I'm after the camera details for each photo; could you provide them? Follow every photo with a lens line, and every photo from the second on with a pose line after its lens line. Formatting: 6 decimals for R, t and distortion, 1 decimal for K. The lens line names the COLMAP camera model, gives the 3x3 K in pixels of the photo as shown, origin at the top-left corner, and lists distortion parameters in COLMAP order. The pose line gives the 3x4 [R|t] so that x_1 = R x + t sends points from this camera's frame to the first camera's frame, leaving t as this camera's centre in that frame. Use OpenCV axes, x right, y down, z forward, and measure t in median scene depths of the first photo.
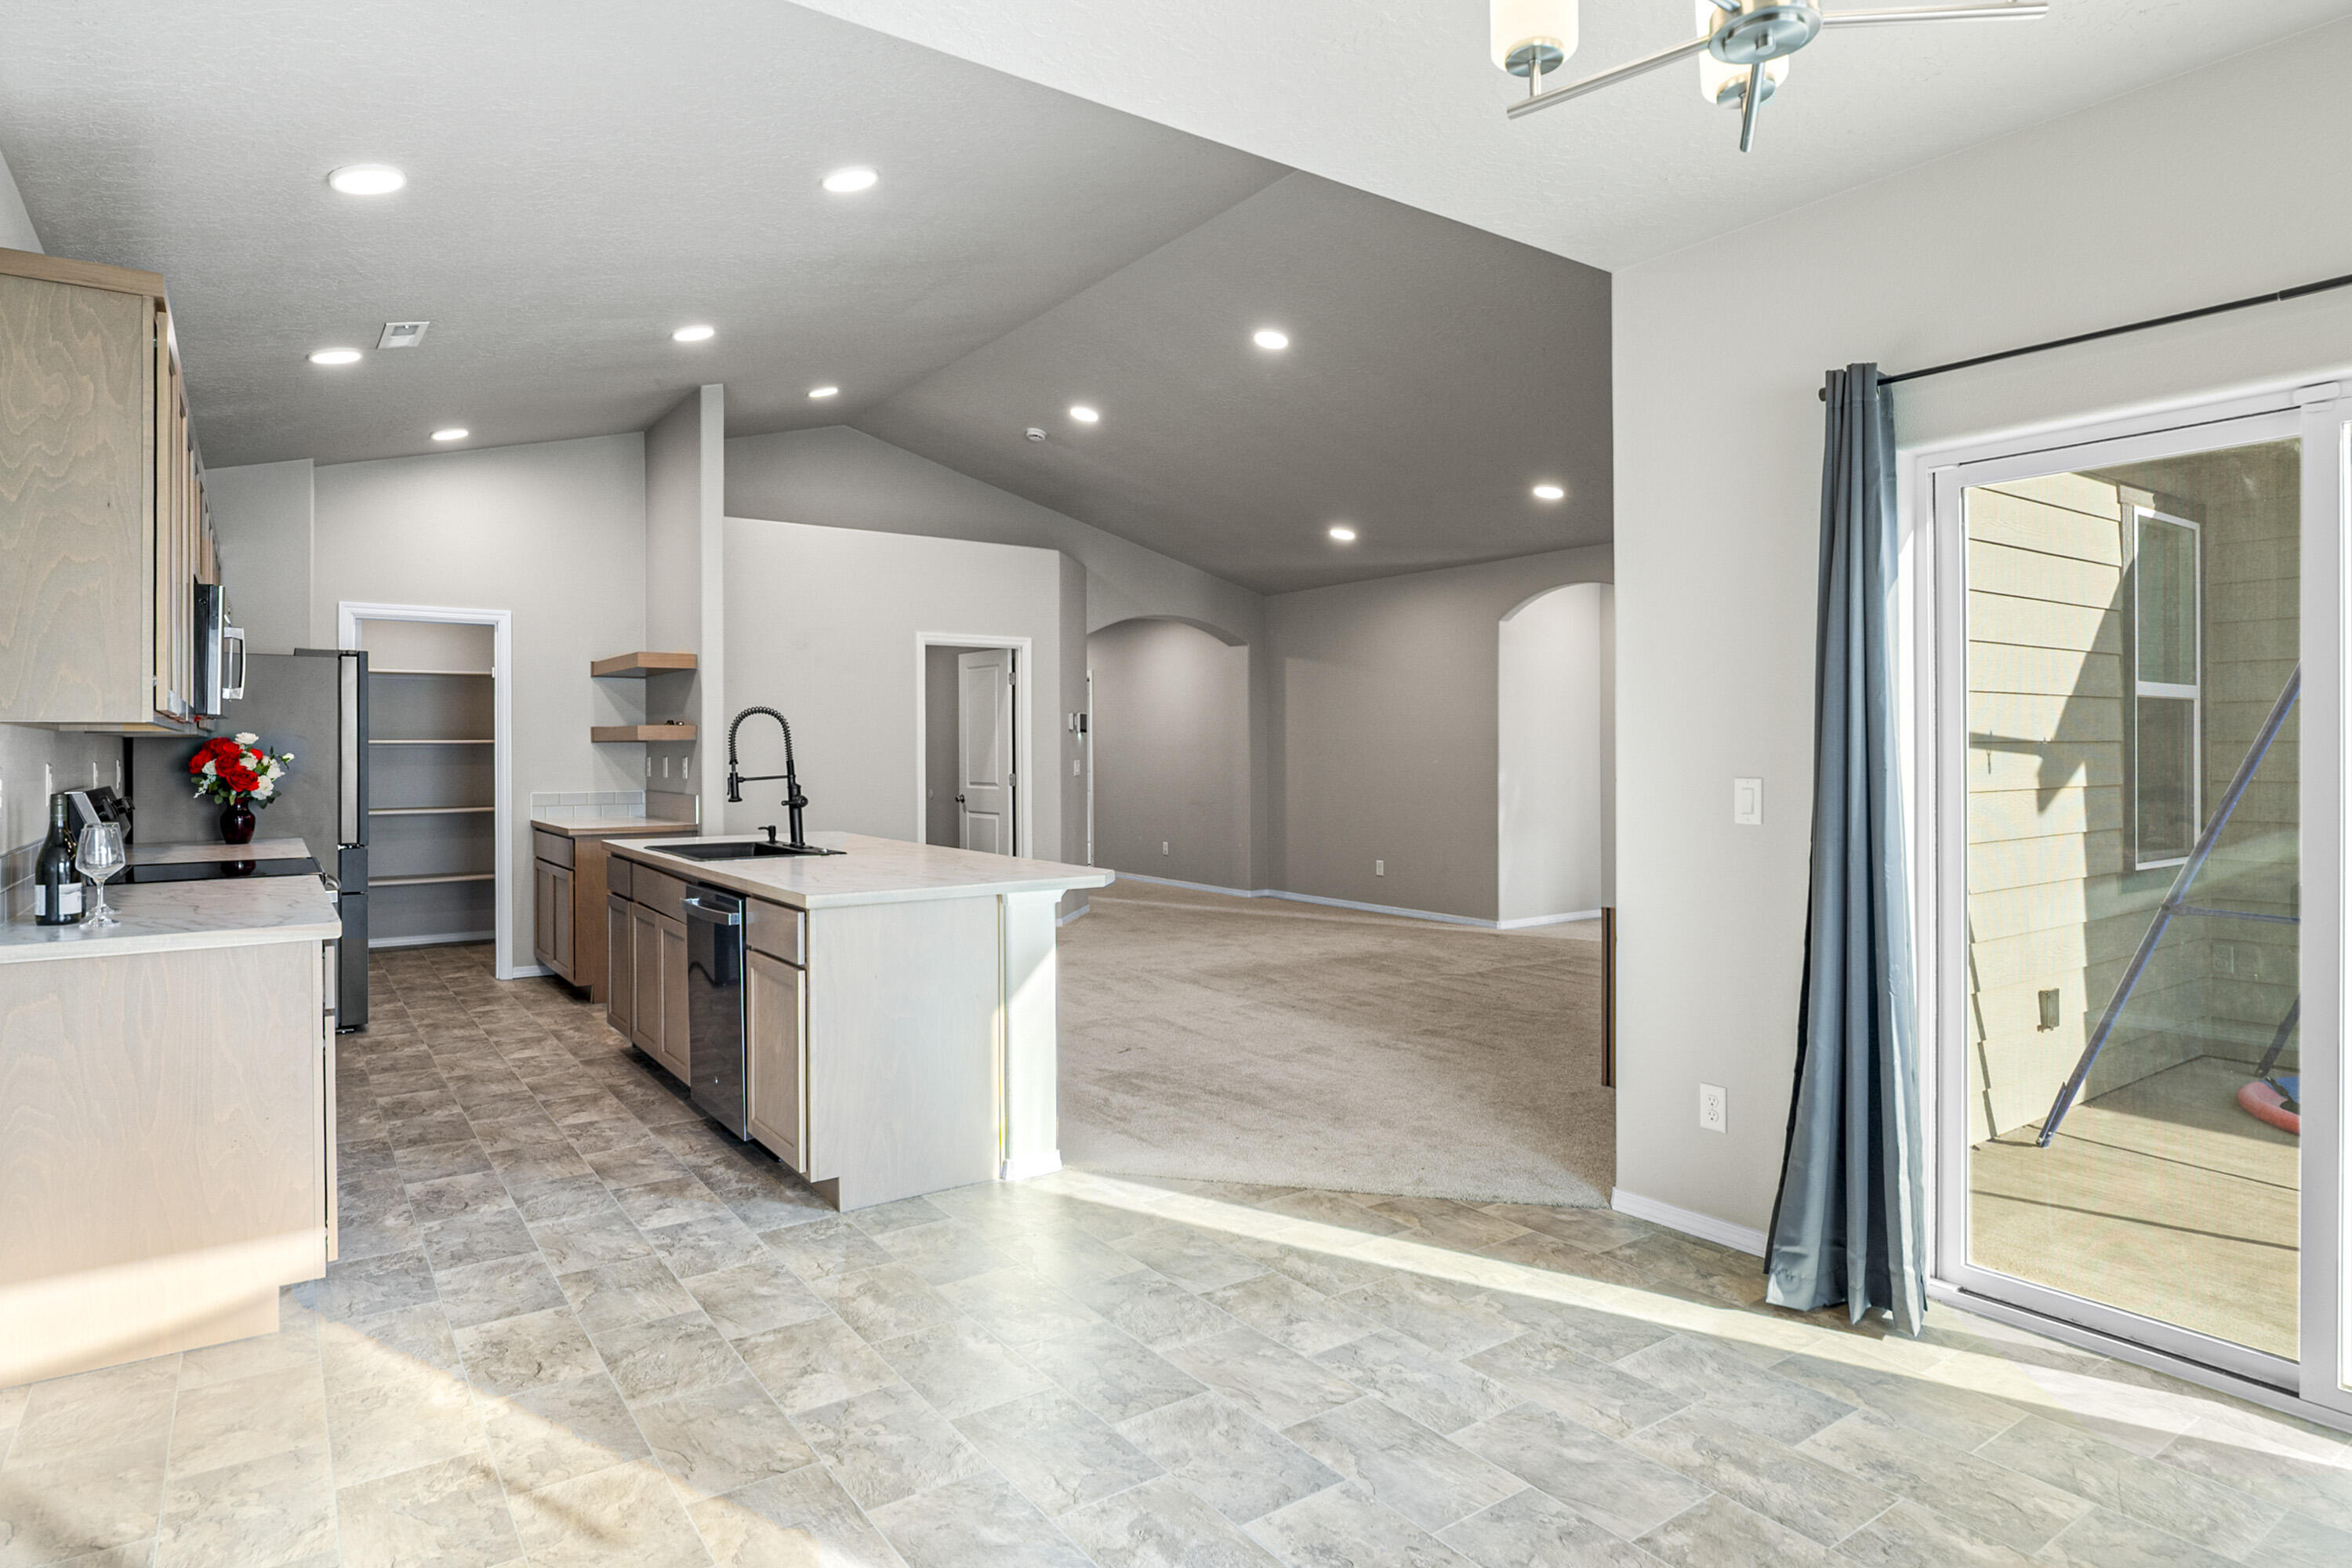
lens RADIAL K [[1281.1, 0, 1155.9], [0, 1281.1, 754.3], [0, 0, 1]] dist [0.003797, -0.006508]
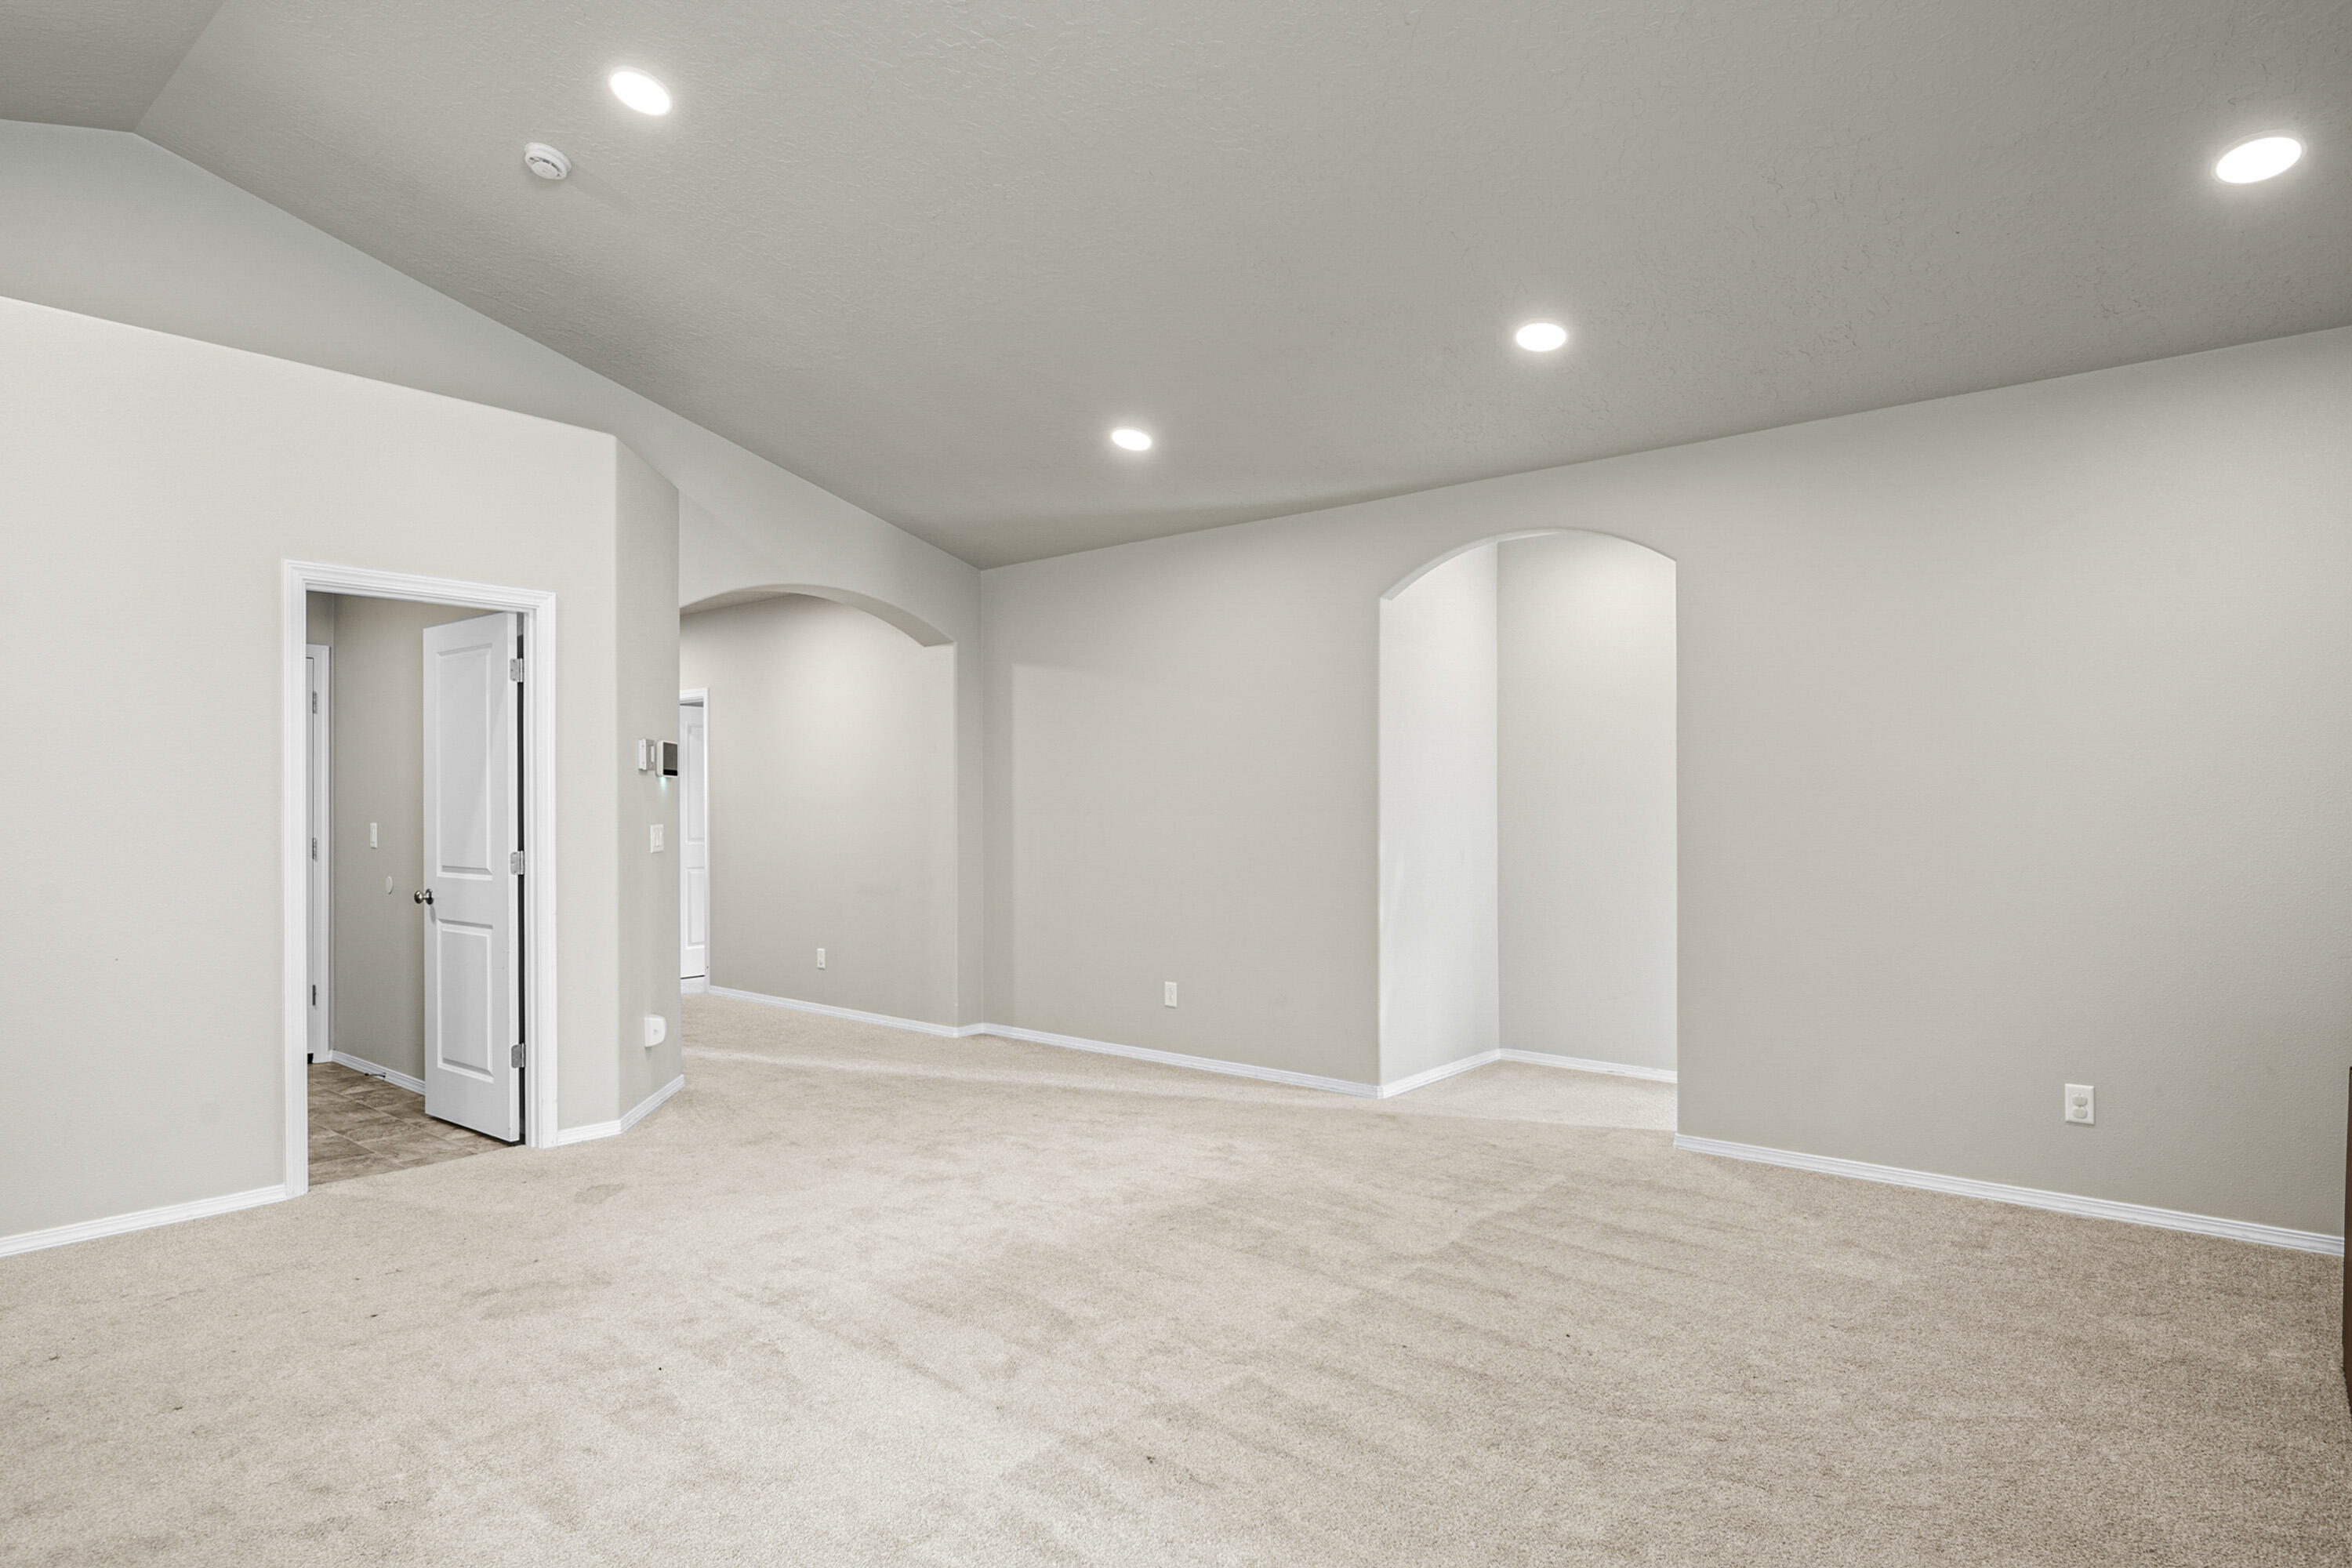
lens RADIAL K [[1281.1, 0, 1153.5], [0, 1281.1, 805.0], [0, 0, 1]] dist [0.003797, -0.006508]
pose [[0.966566, 0.001572, 0.256413, 0.006305], [0.000132, 0.999978, -0.006628, -0.000233], [-0.256417, 0.006440, 0.966545, 0.542030]]
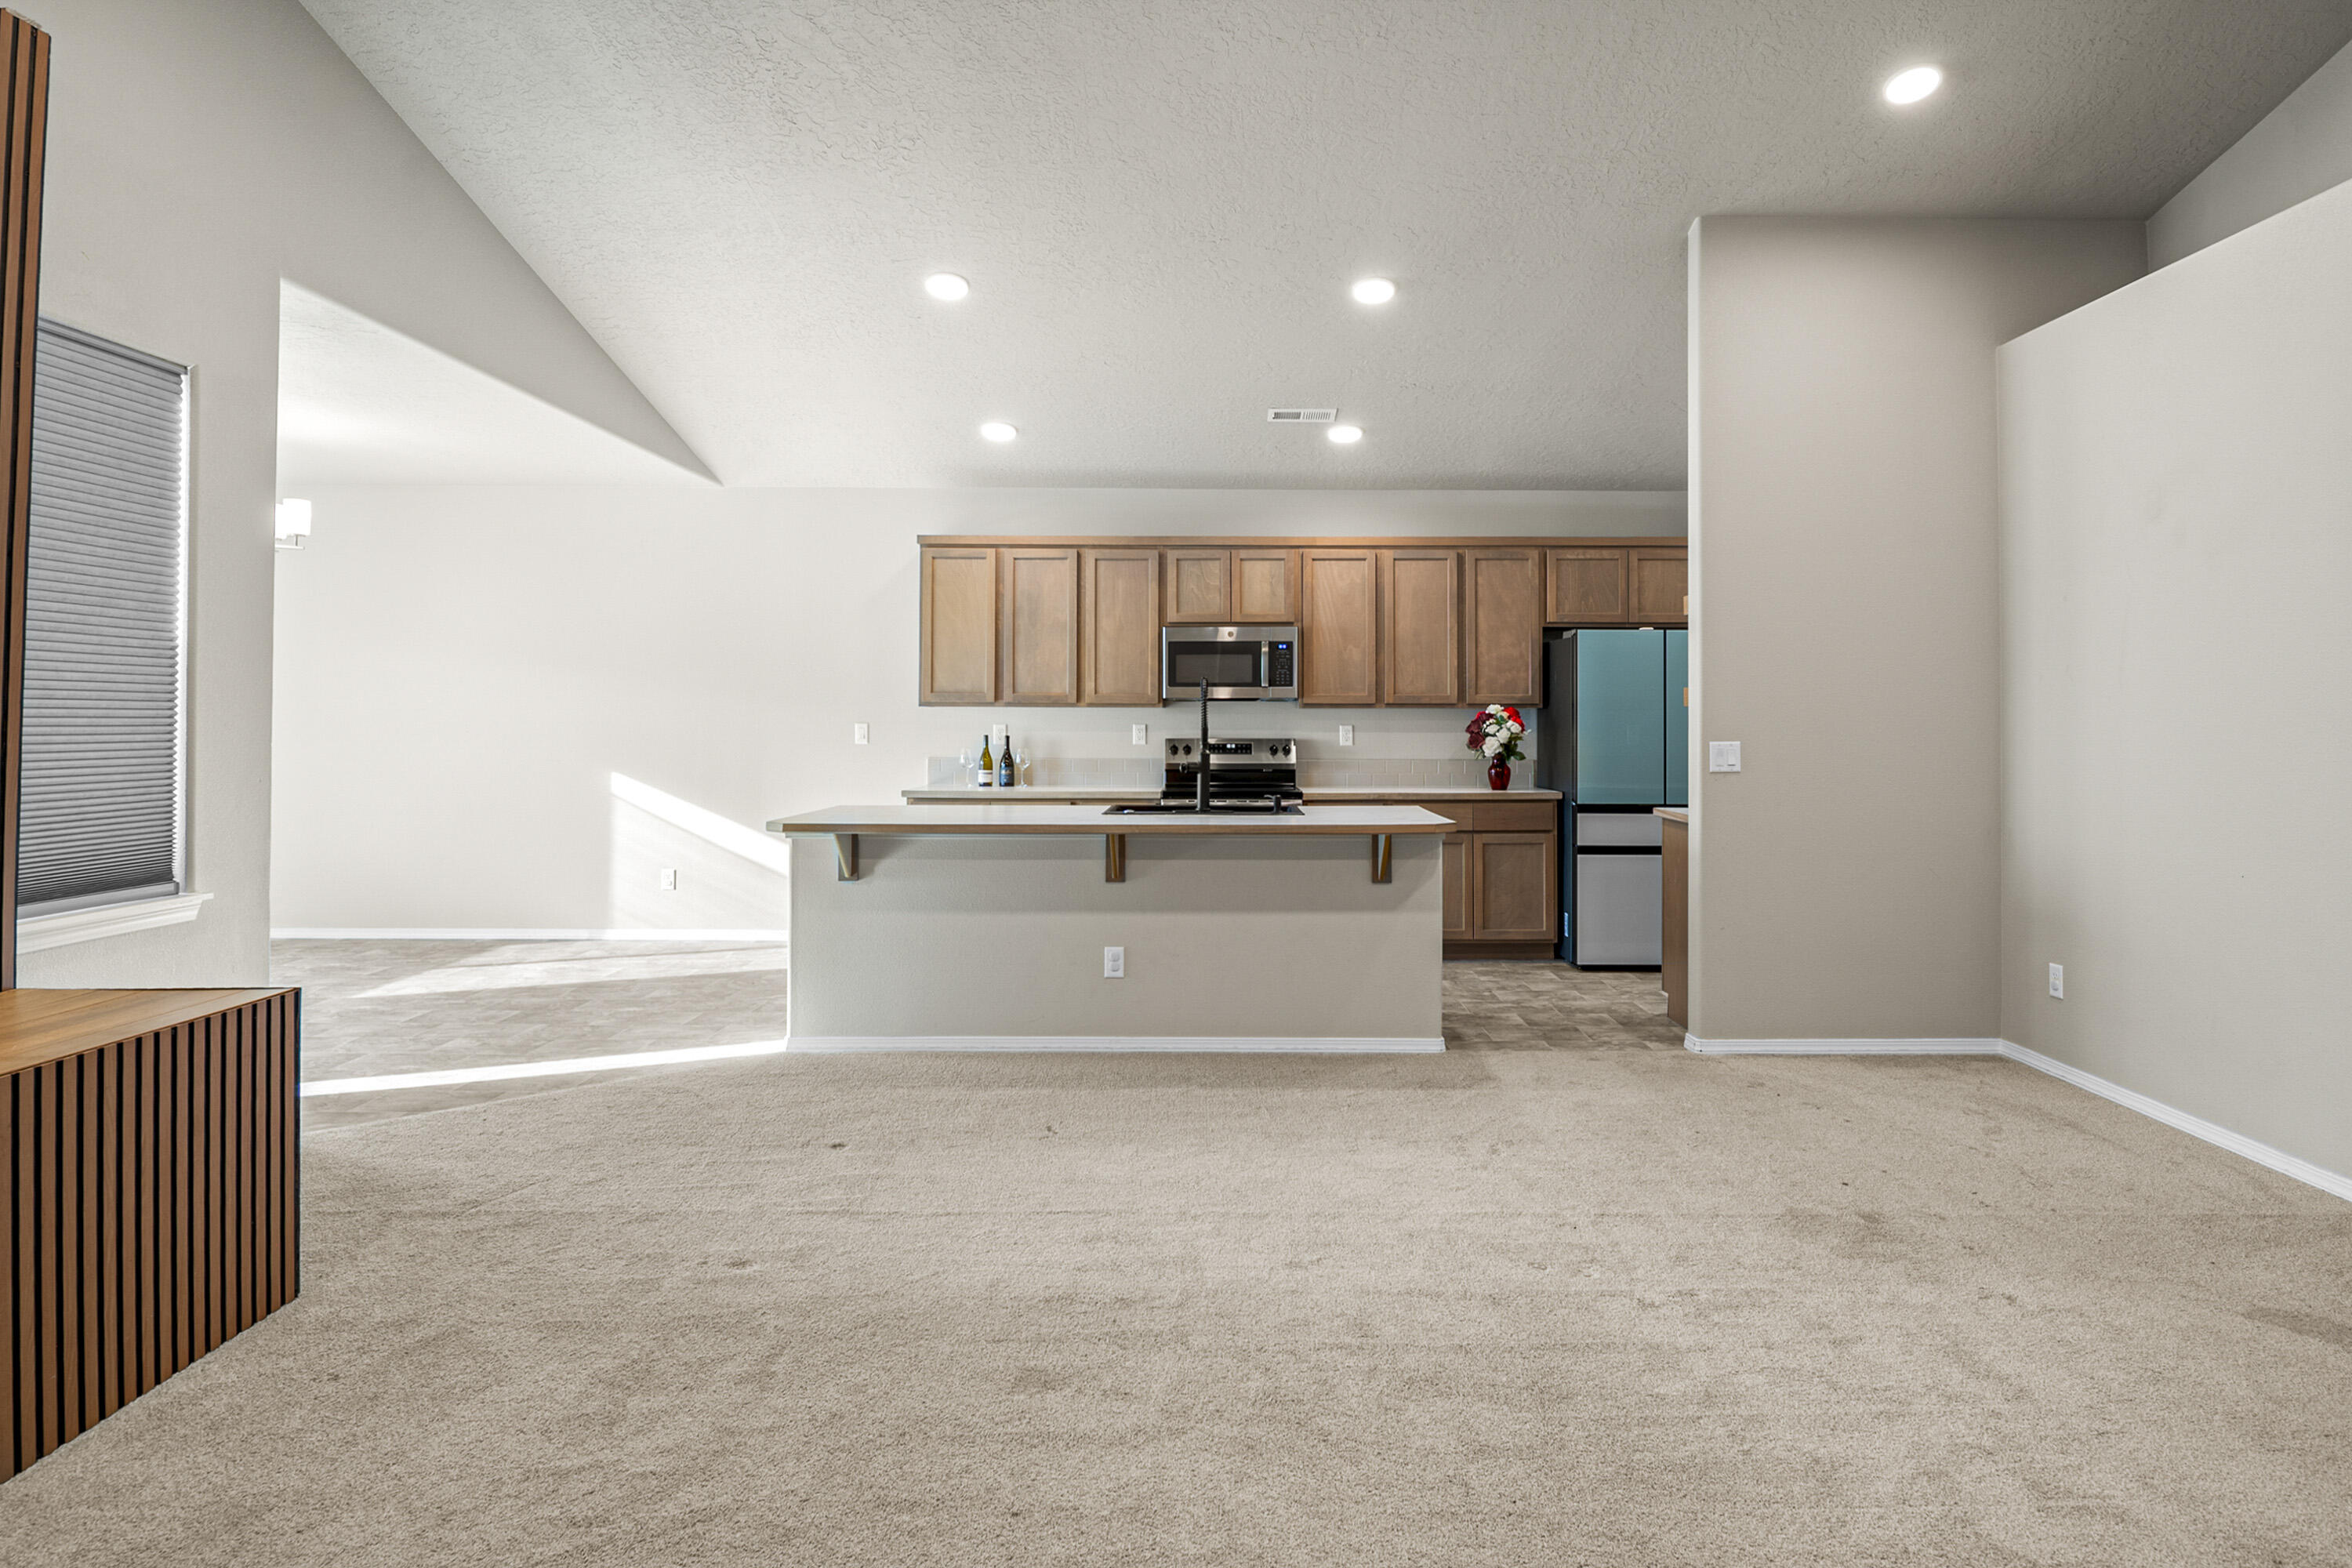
lens RADIAL K [[1281.1, 0, 1236.5], [0, 1281.1, 714.2], [0, 0, 1]] dist [0.003797, -0.006508]
pose [[-0.541307, -0.003852, -0.840816, 0.389556], [-0.004956, 0.999987, -0.001391, -0.003663], [0.840810, 0.003414, -0.541319, 1.099092]]
